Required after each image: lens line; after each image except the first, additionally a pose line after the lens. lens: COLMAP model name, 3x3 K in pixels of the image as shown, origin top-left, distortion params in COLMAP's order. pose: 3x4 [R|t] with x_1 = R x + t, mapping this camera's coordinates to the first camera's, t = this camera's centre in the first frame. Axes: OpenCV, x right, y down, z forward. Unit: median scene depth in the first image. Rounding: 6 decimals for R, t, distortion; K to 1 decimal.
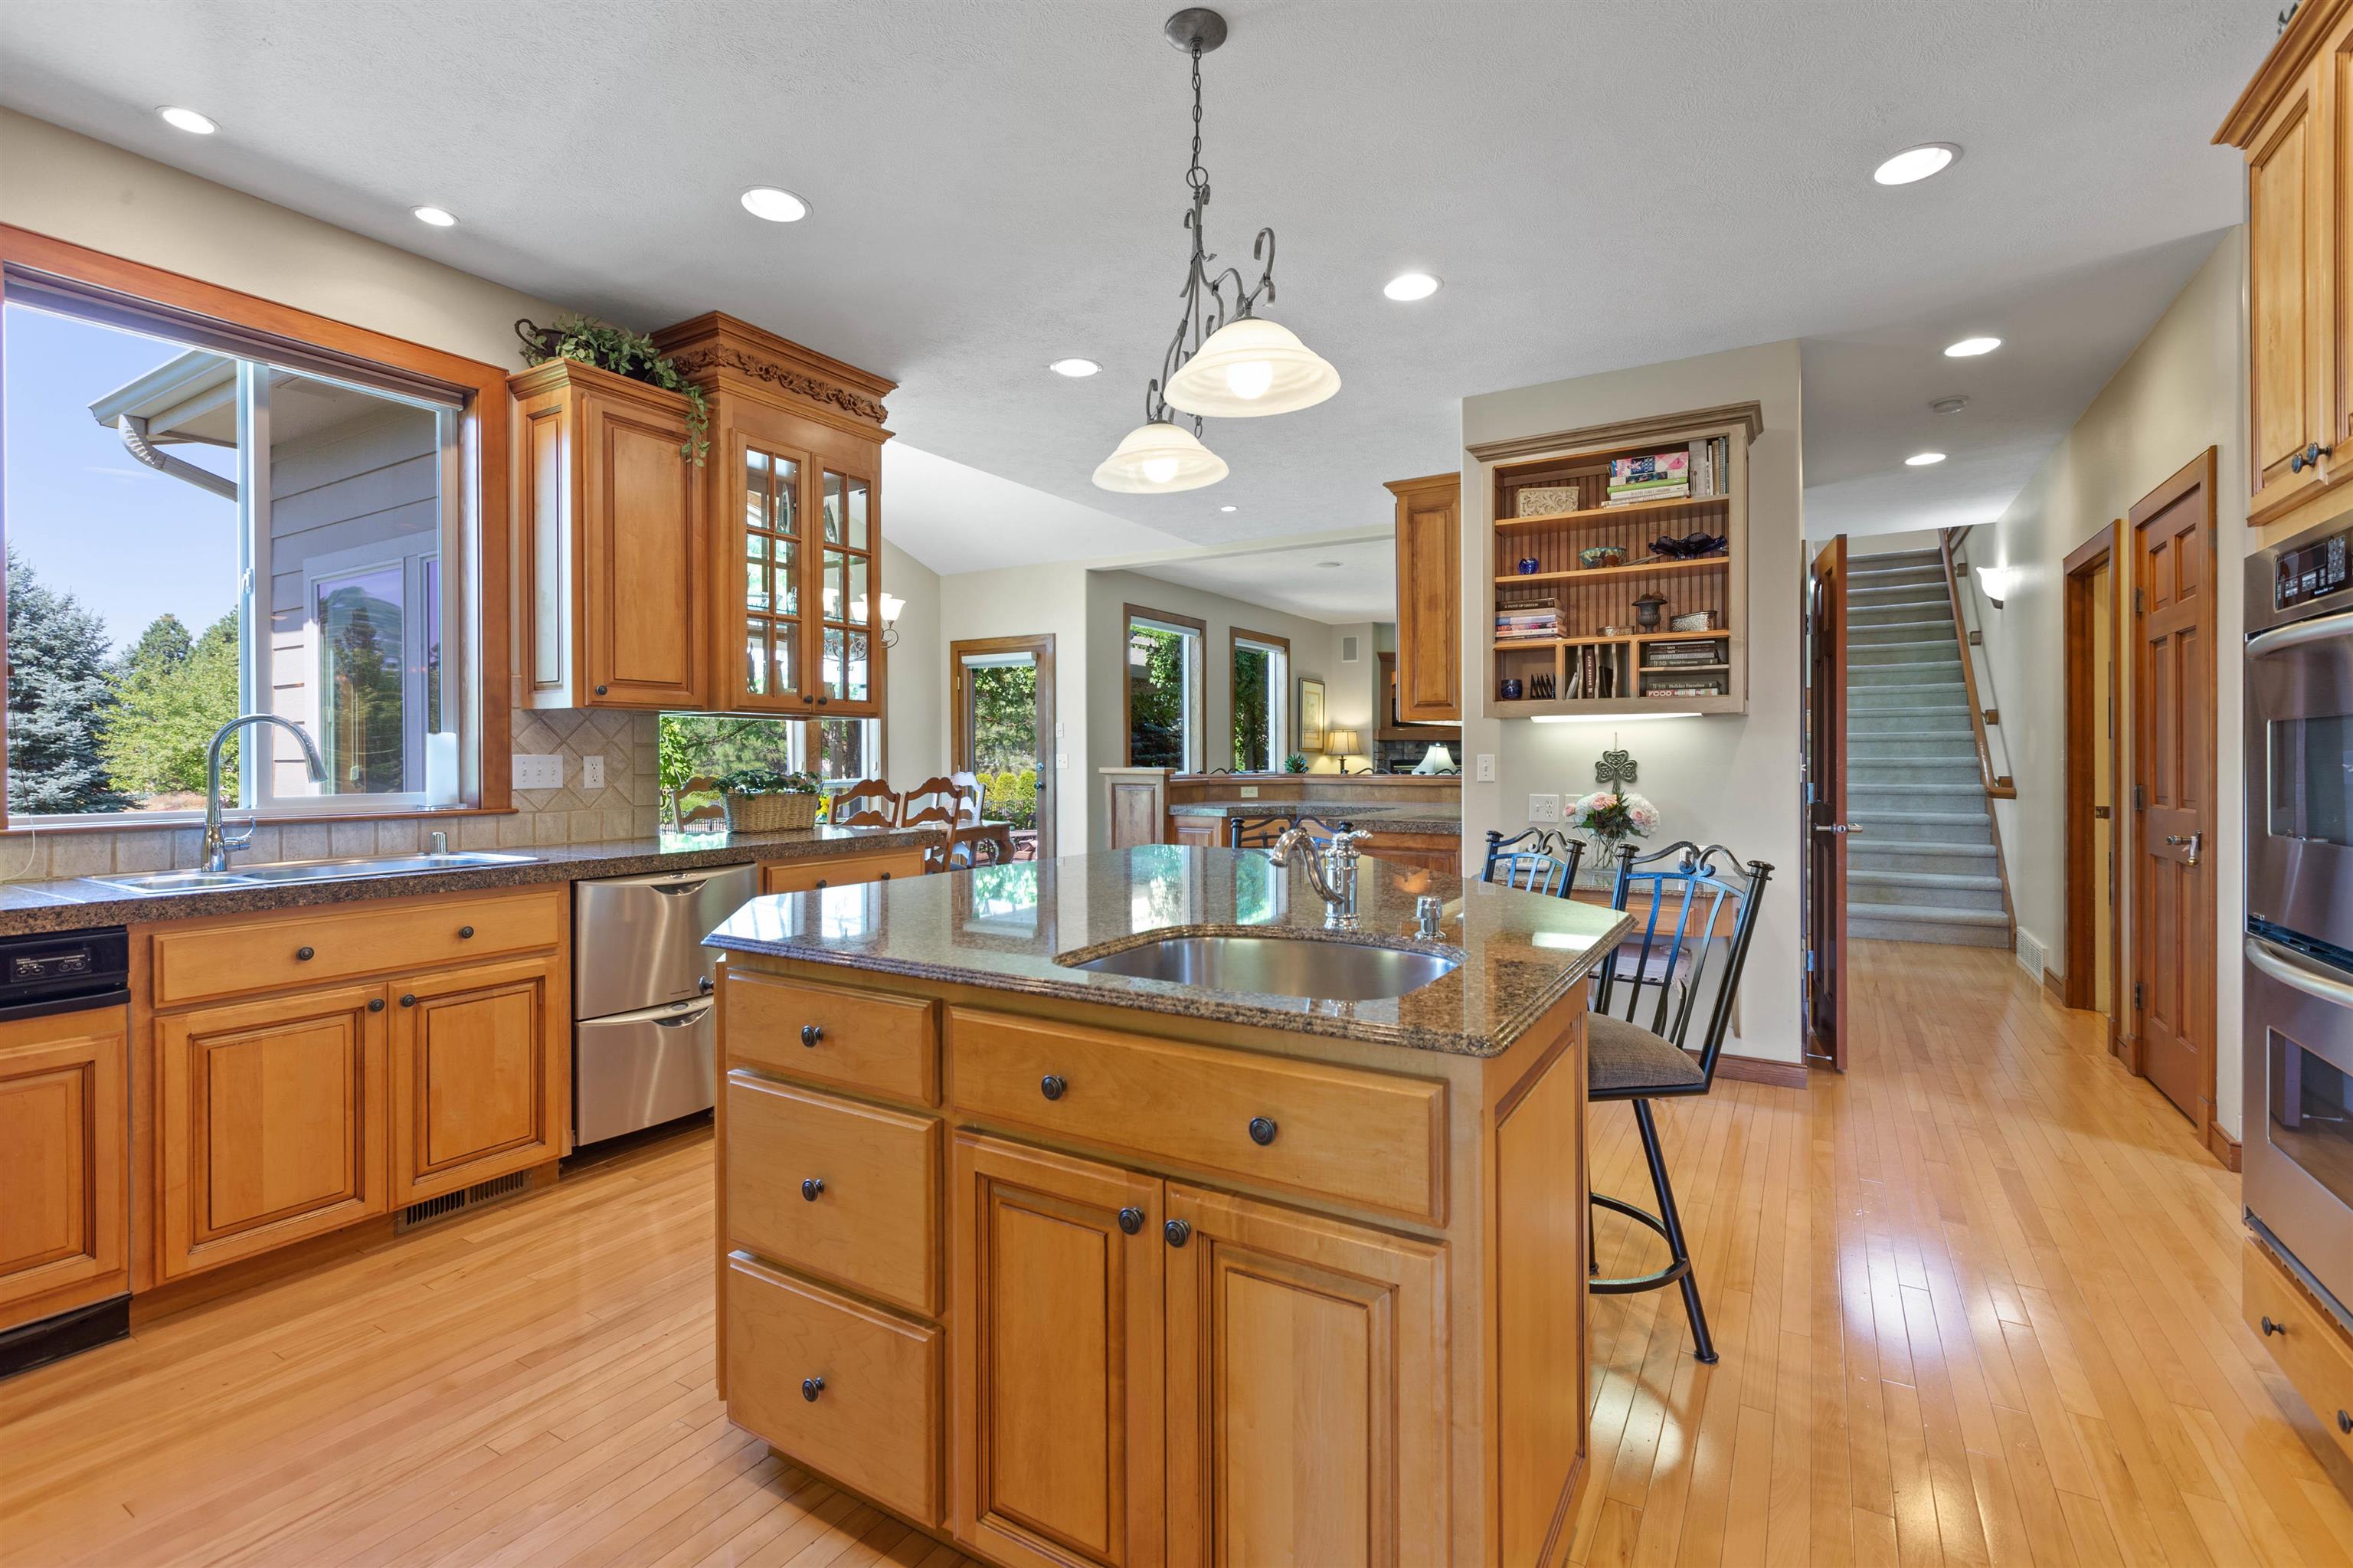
lens RADIAL K [[1057.2, 0, 1182.7], [0, 1057.2, 767.8], [0, 0, 1]] dist [-0.001851, -0.001472]
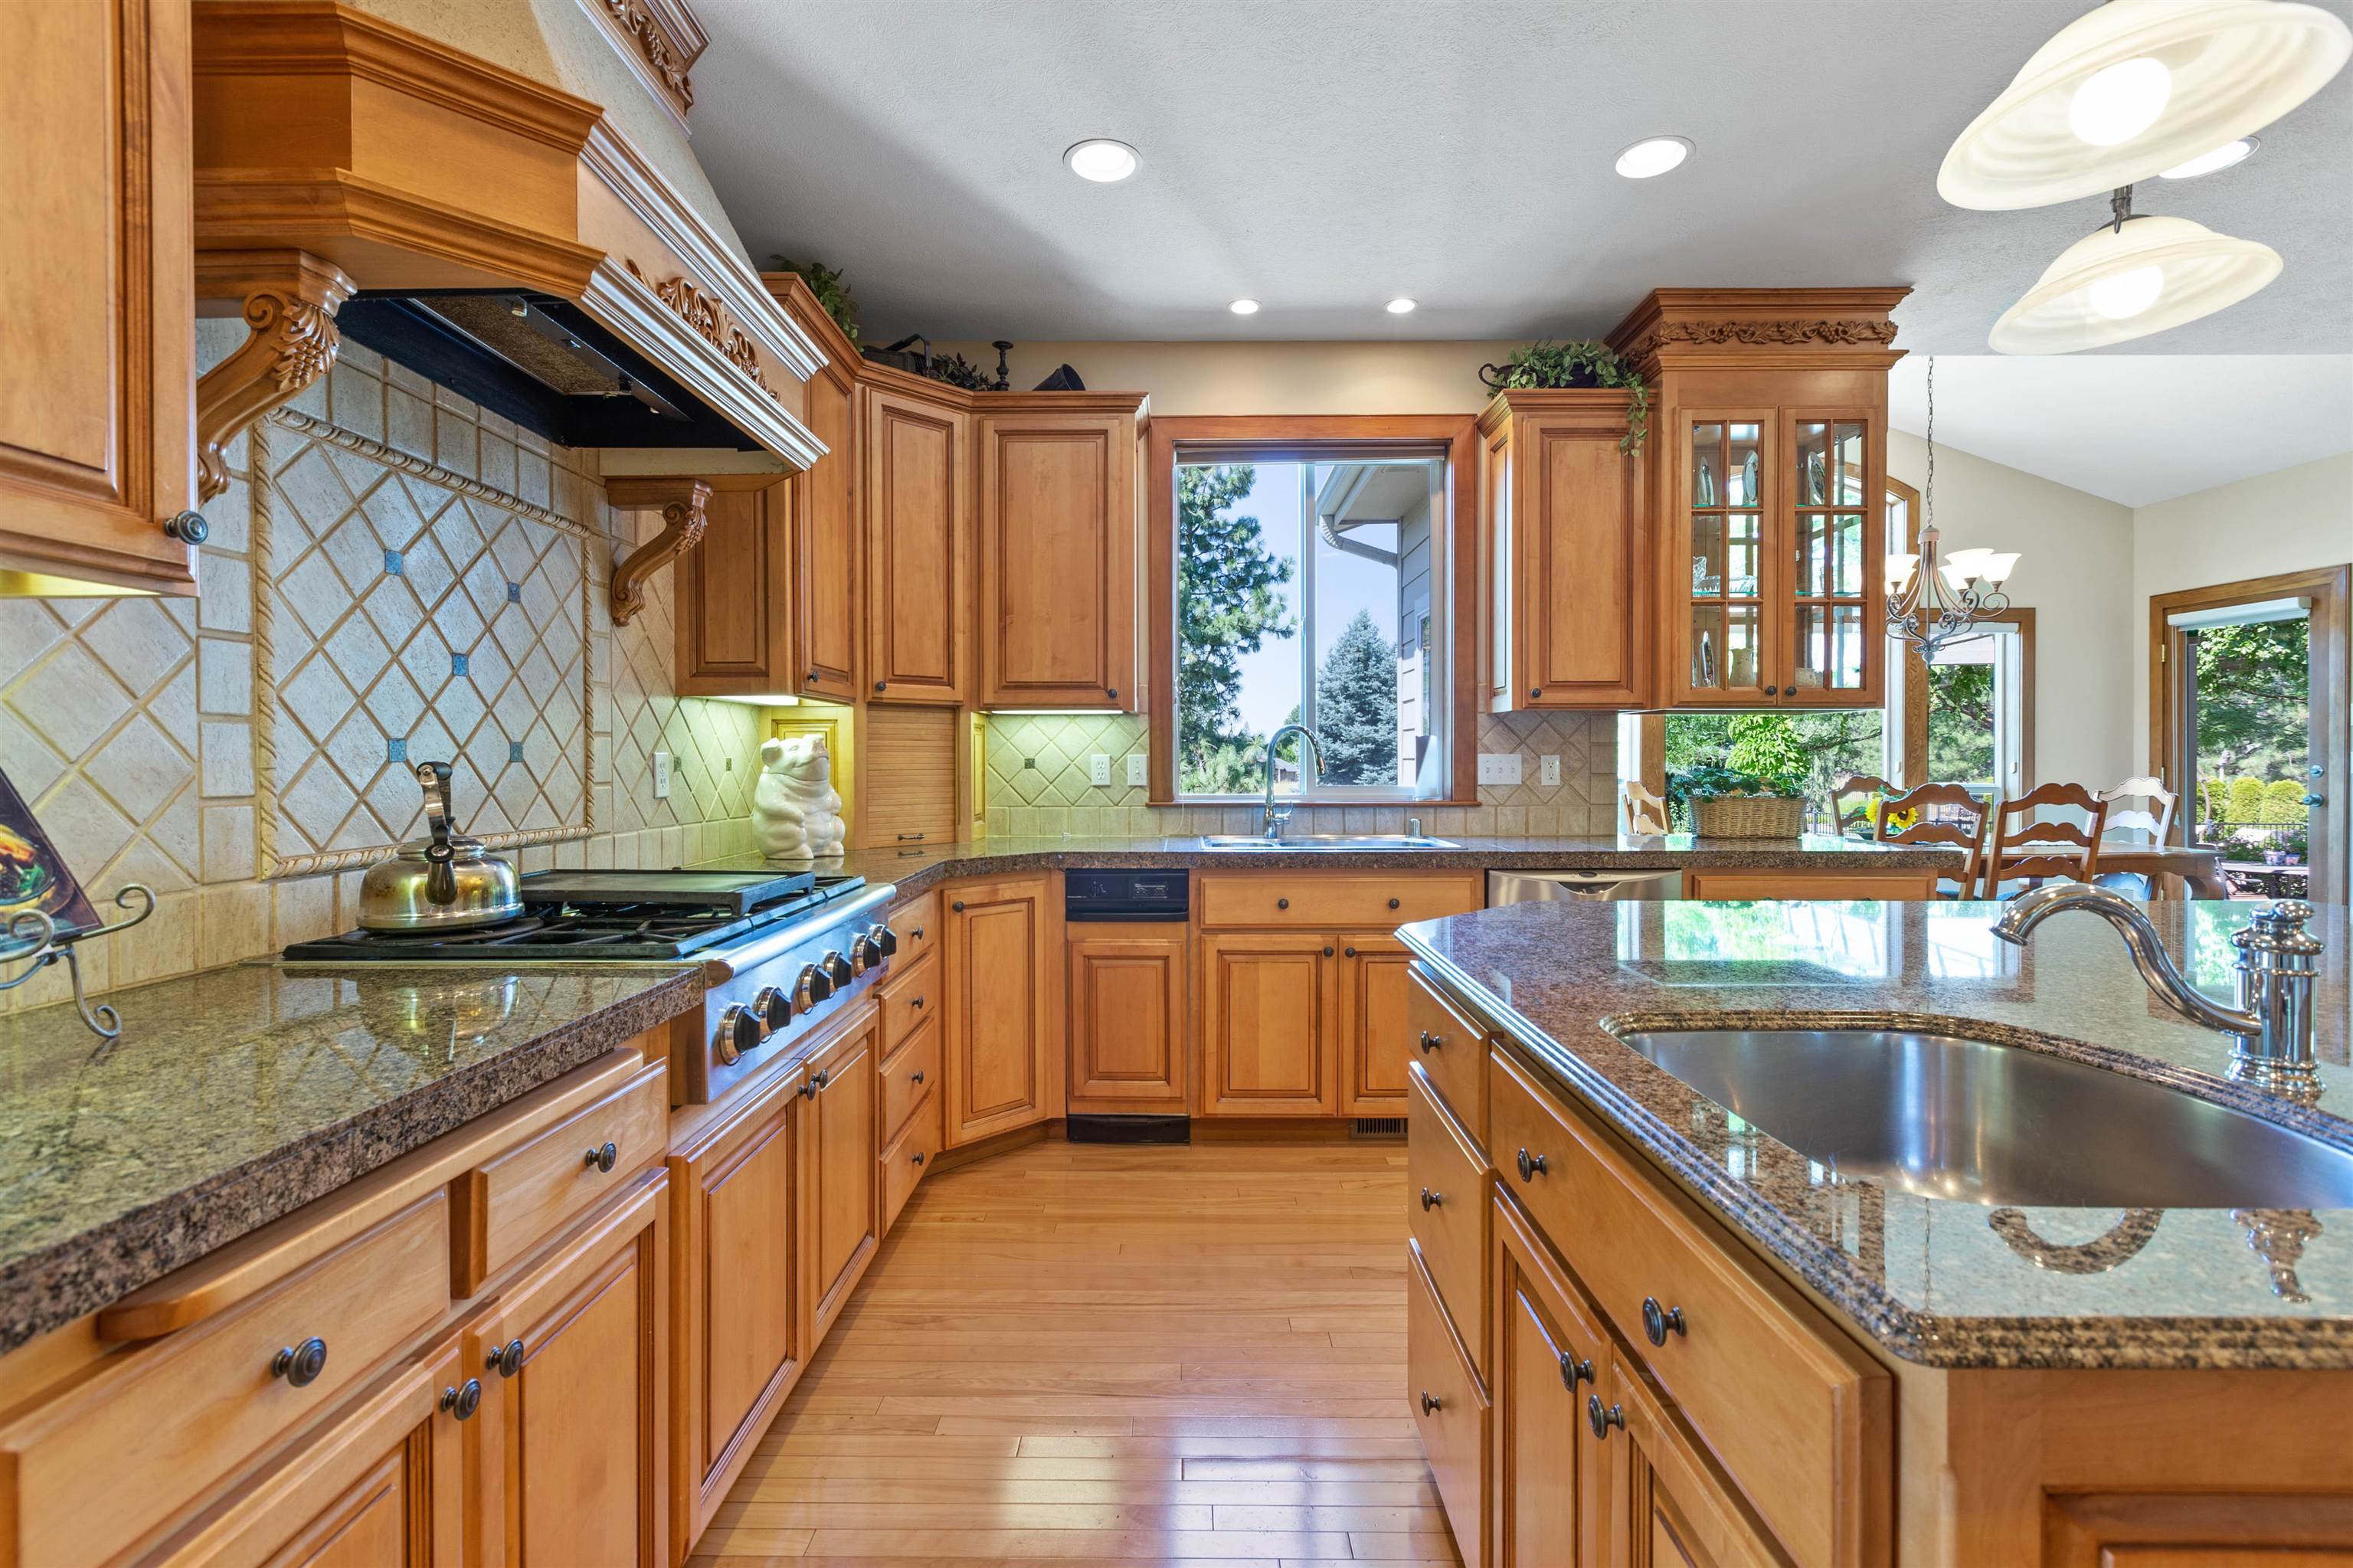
lens RADIAL K [[1057.2, 0, 1175.2], [0, 1057.2, 775.2], [0, 0, 1]] dist [-0.001851, -0.001472]
pose [[0.500413, 0.015220, -0.865653, 0.195622], [-0.008008, 0.999884, 0.012950, -0.002200], [0.865750, 0.000452, 0.500477, 0.163536]]
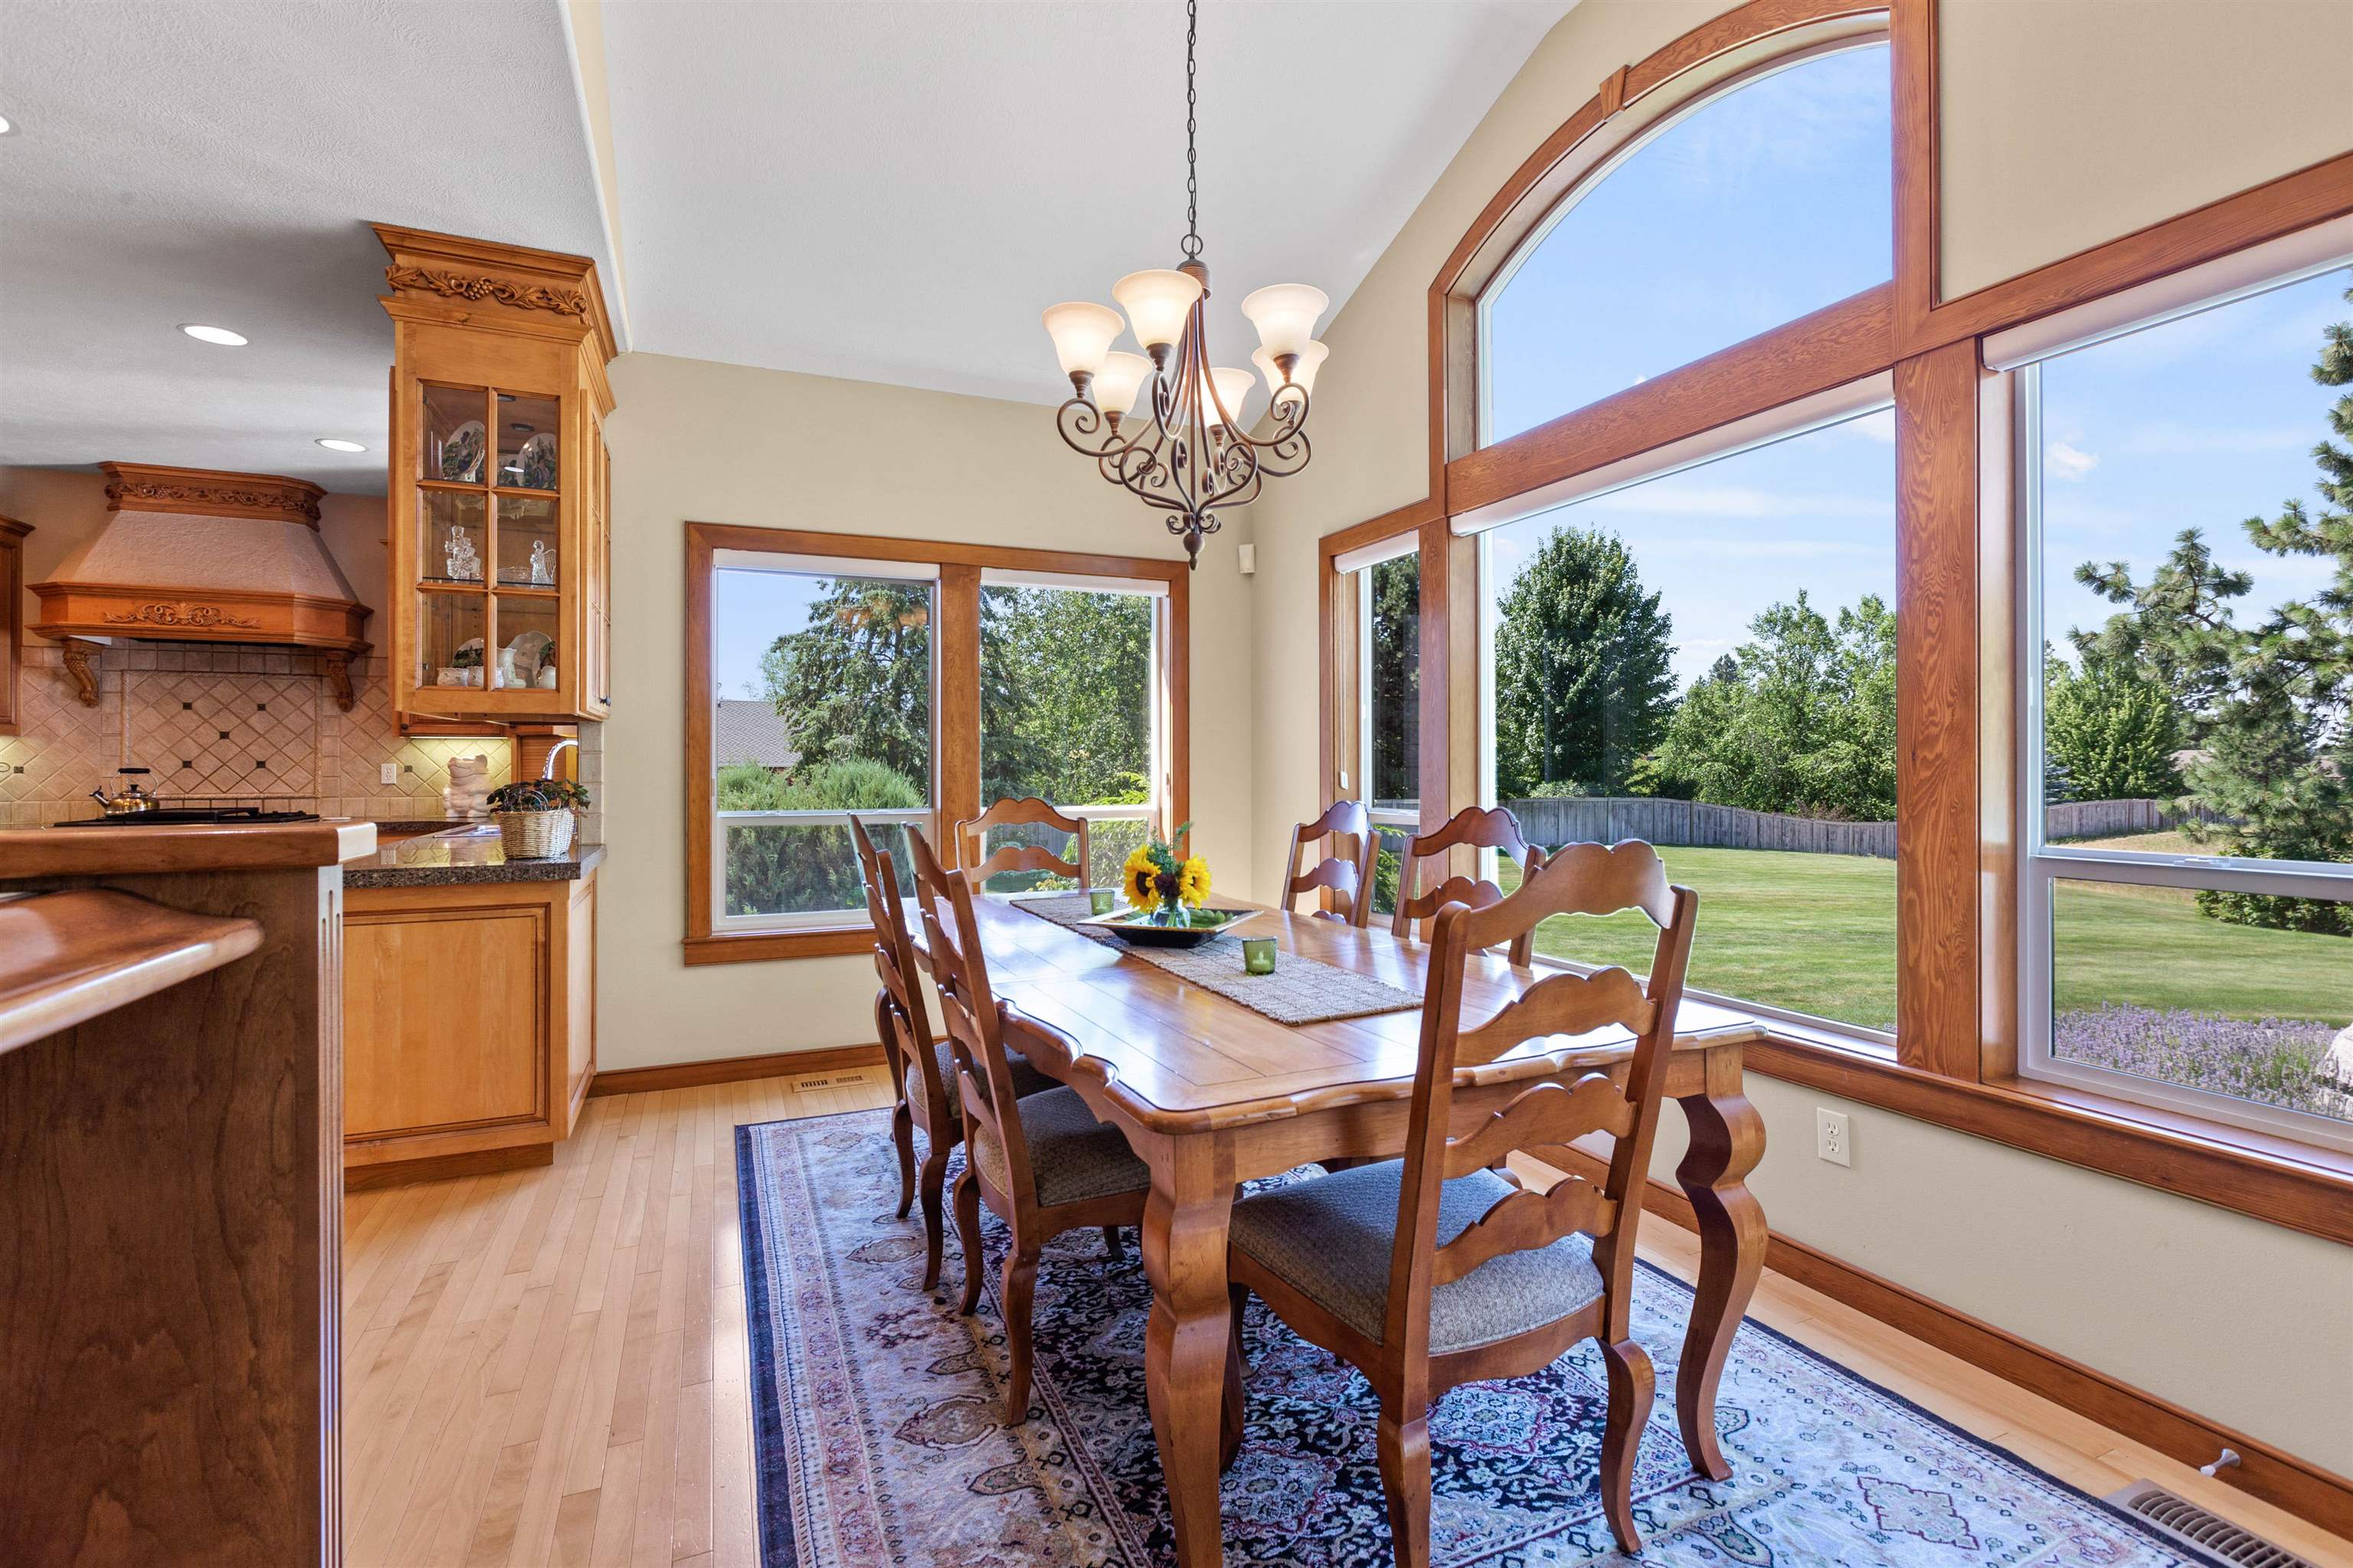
lens RADIAL K [[1057.2, 0, 1186.9], [0, 1057.2, 766.7], [0, 0, 1]] dist [-0.001851, -0.001472]
pose [[-0.583355, 0.009023, -0.812167, -0.045510], [-0.003666, 0.999899, 0.013742, -0.034548], [0.812209, 0.010993, -0.583263, 2.631751]]
